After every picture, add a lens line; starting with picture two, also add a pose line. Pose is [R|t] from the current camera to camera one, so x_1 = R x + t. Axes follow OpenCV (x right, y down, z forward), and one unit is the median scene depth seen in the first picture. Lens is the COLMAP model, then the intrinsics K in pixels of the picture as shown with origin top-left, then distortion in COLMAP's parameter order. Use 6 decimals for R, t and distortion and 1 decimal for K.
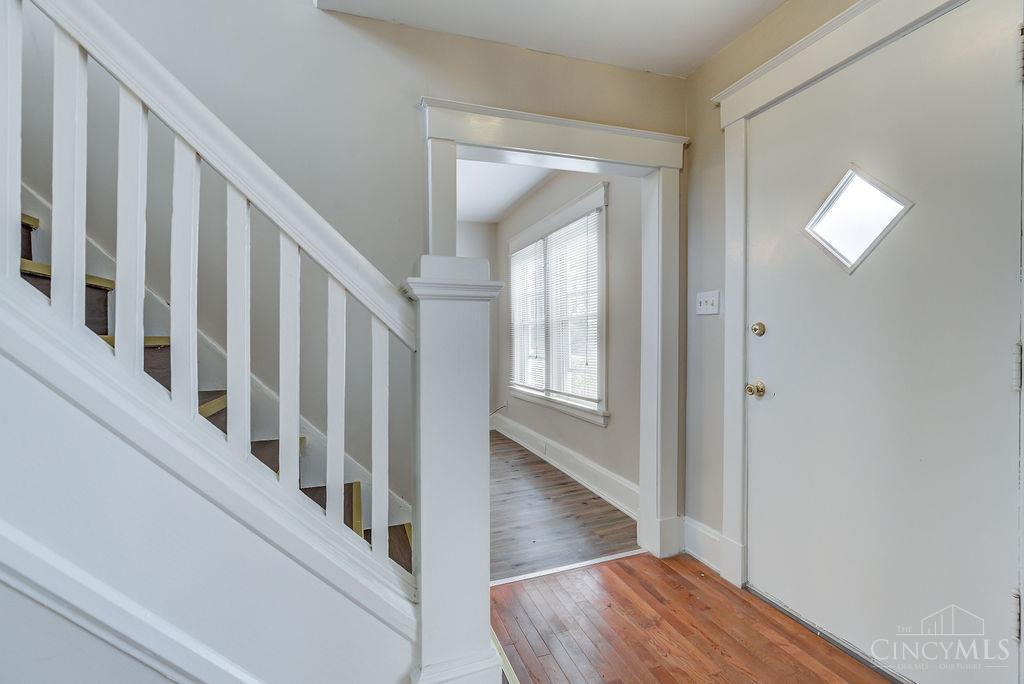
lens RADIAL K [[465.7, 0, 516.6], [0, 465.7, 344.6], [0, 0, 1]] dist [-0.005568, 0.002963]
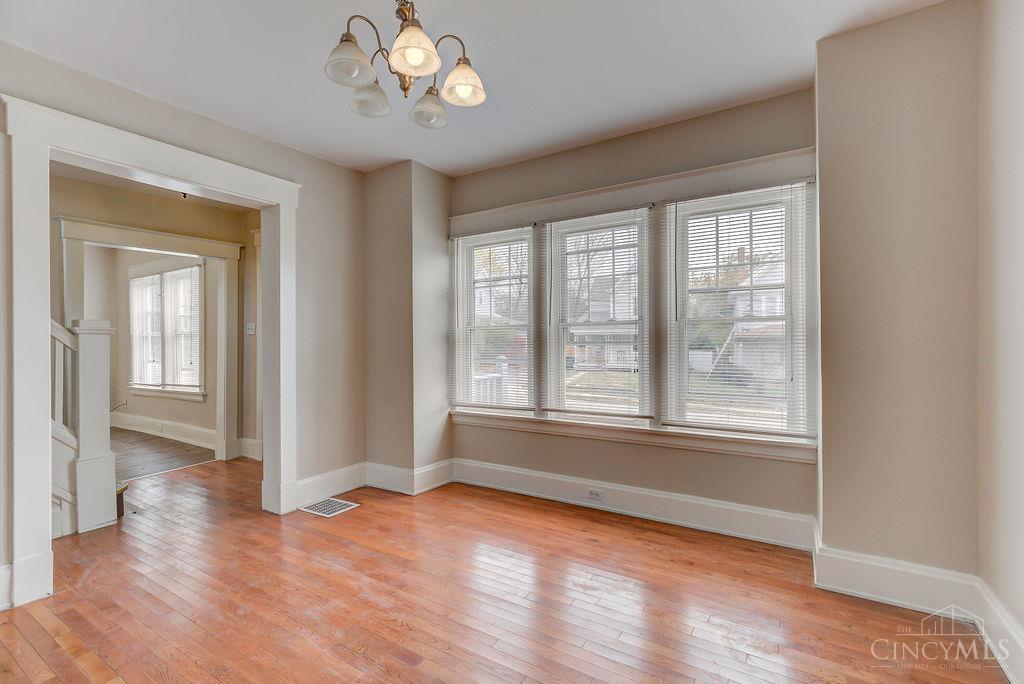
lens RADIAL K [[465.7, 0, 518.2], [0, 465.7, 345.0], [0, 0, 1]] dist [-0.005568, 0.002963]
pose [[0.784311, -0.002637, 0.620362, 0.043479], [0.013064, 0.999839, -0.012266, 0.013204], [-0.620230, 0.017725, 0.784220, -0.857150]]
